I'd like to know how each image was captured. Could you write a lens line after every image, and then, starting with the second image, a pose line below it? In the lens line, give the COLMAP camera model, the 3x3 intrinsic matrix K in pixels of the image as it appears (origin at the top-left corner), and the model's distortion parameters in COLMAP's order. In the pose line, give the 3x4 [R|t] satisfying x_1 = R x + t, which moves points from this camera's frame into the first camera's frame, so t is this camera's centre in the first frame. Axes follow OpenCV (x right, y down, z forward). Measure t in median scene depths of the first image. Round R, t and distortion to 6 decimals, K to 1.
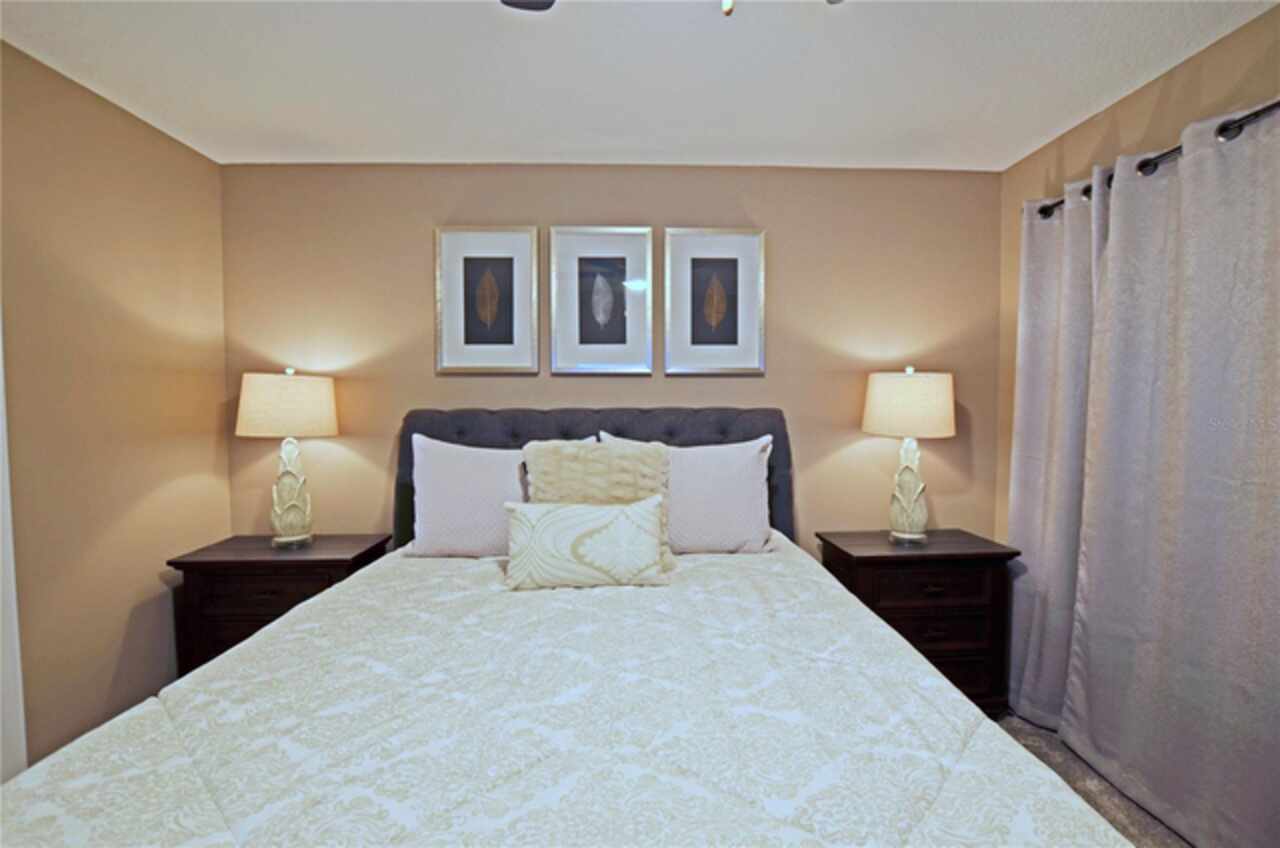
lens RADIAL K [[593.4, 0, 650.5], [0, 593.4, 426.8], [0, 0, 1]] dist [-0.038221, 0.010025]
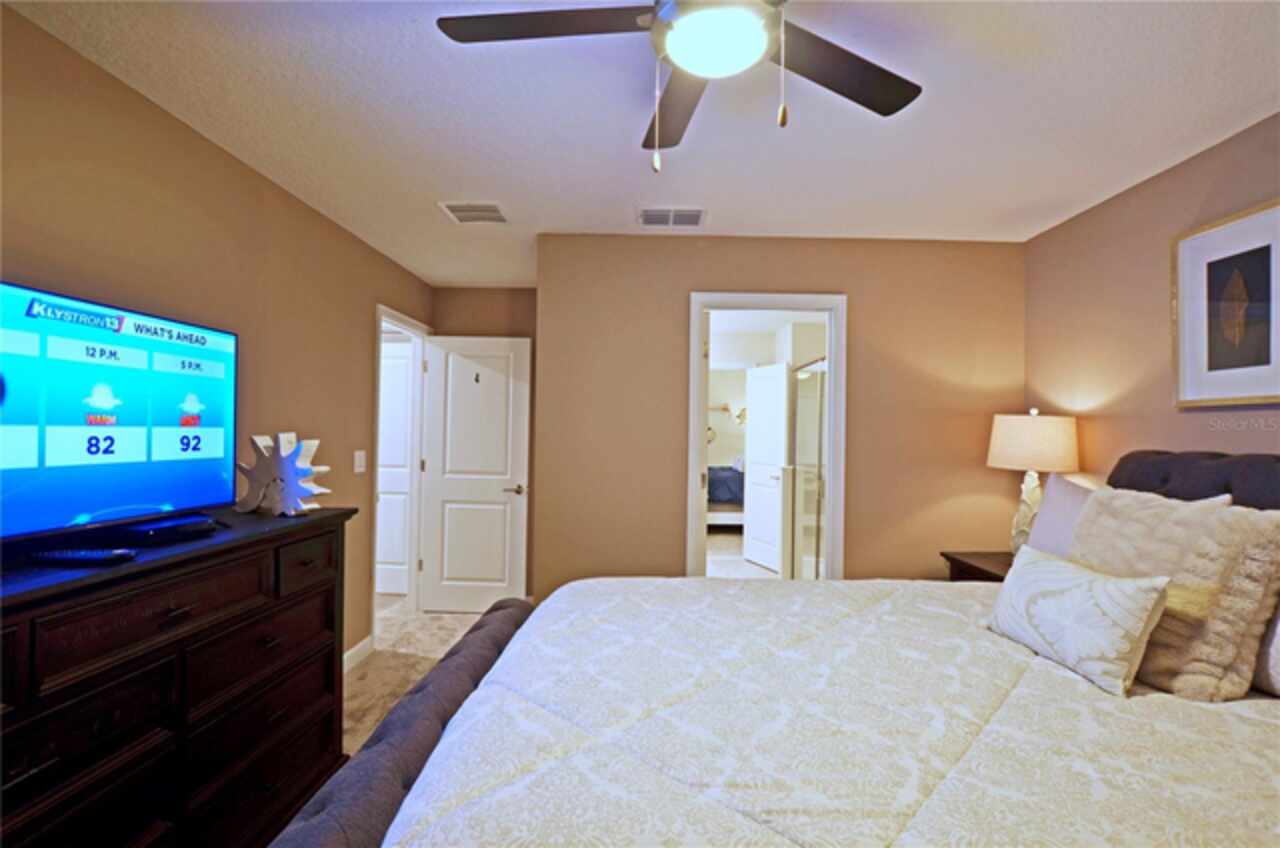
lens RADIAL K [[593.4, 0, 650.5], [0, 593.4, 426.8], [0, 0, 1]] dist [-0.038221, 0.010025]
pose [[-0.030636, -0.004189, -0.999522, 0.572757], [-0.063404, 0.997985, -0.002239, -0.018027], [0.997518, 0.063305, -0.030840, 0.328867]]
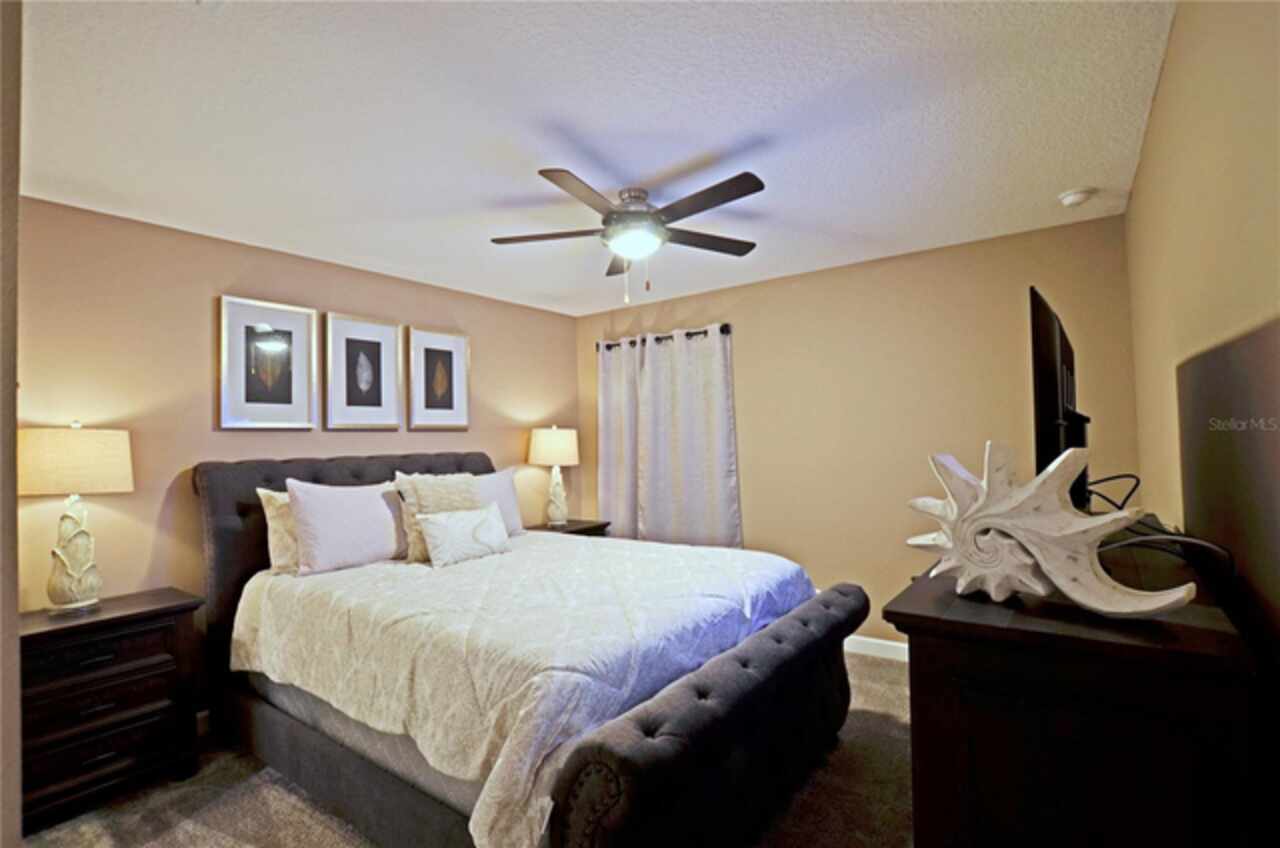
lens RADIAL K [[593.4, 0, 650.5], [0, 593.4, 426.8], [0, 0, 1]] dist [-0.038221, 0.010025]
pose [[0.606123, 0.007156, 0.795338, -0.845915], [0.068295, 0.995798, -0.061007, 0.030673], [-0.792433, 0.091296, 0.603088, -0.302799]]
